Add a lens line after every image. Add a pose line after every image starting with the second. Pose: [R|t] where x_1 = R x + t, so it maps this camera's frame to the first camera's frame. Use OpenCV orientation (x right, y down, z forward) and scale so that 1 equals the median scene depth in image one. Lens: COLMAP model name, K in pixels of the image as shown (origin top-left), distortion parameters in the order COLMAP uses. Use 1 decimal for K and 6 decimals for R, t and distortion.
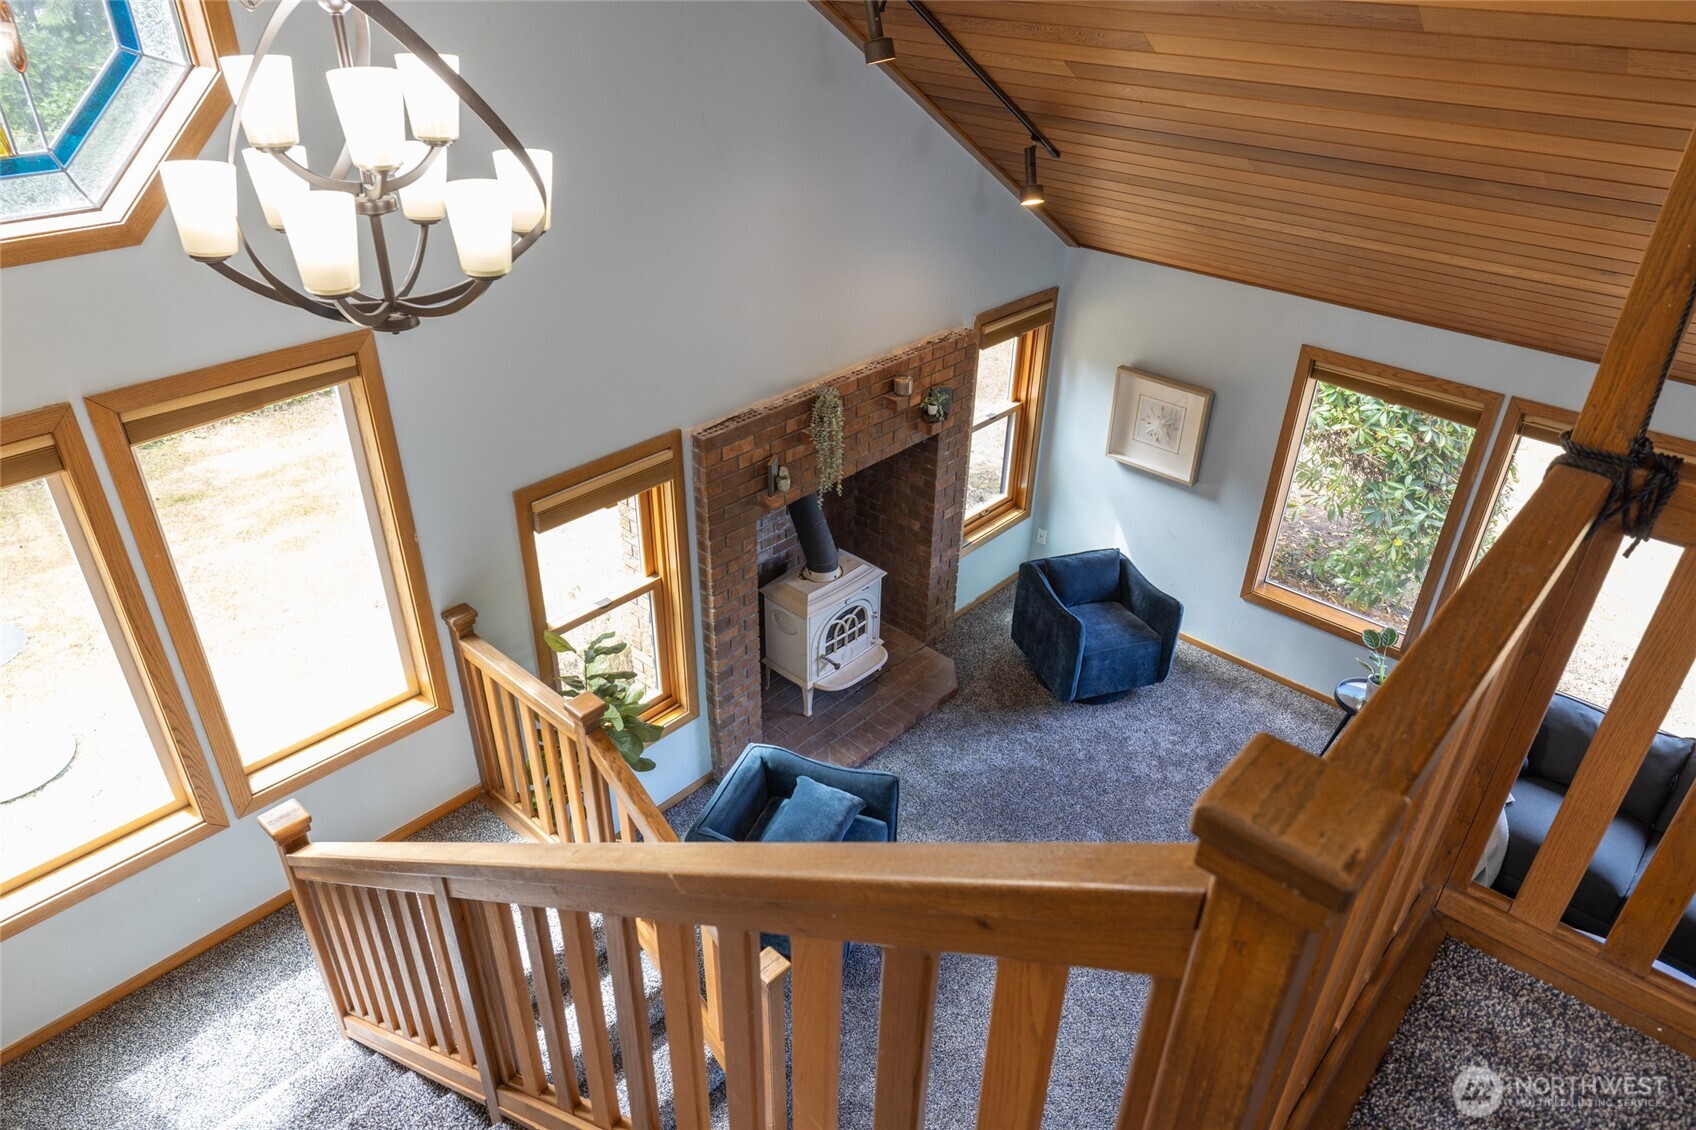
lens RADIAL K [[1088.8, 0, 824.7], [0, 1088.8, 559.6], [0, 0, 1]] dist [-0.000246, -0.000514]
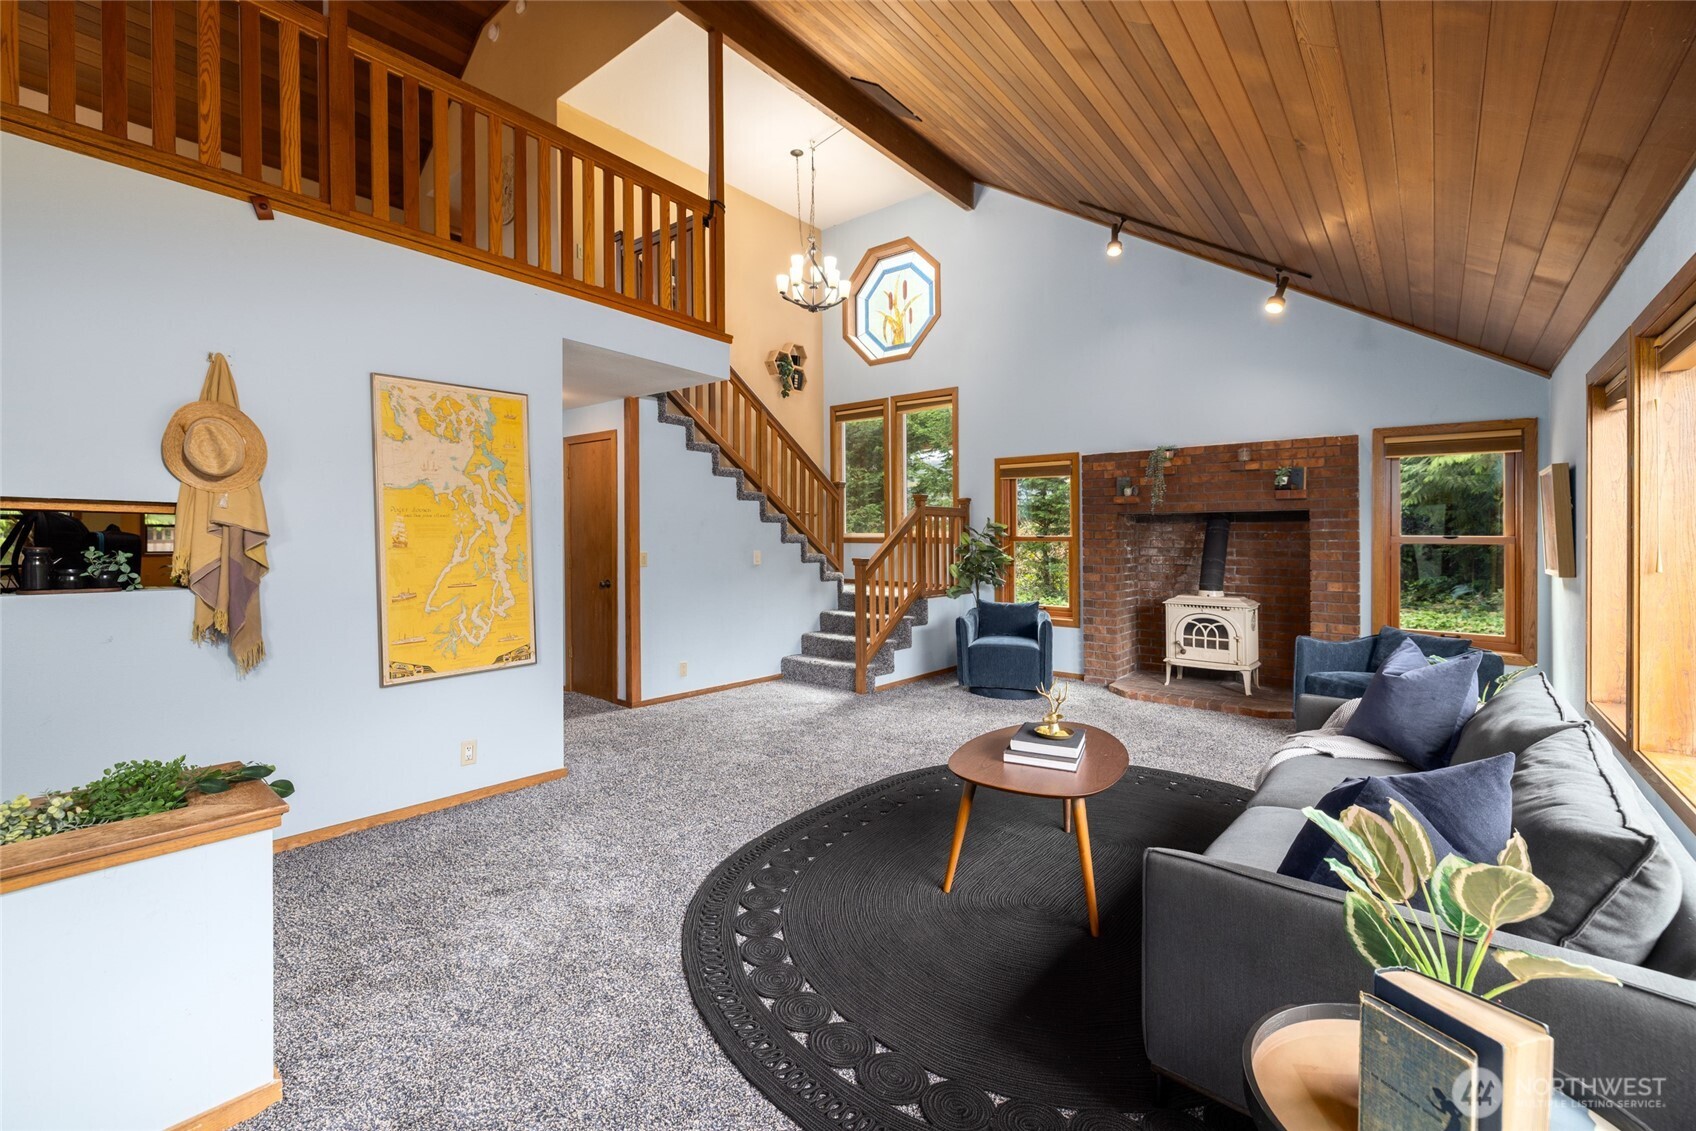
lens RADIAL K [[734.7, 0, 846.4], [0, 734.7, 534.9], [0, 0, 1]] dist [0.031650, -0.000188]
pose [[0.069441, -0.020724, -0.997371, 0.994365], [-0.518535, 0.853360, -0.053834, 0.258334], [0.852232, 0.520910, 0.048512, 0.506652]]
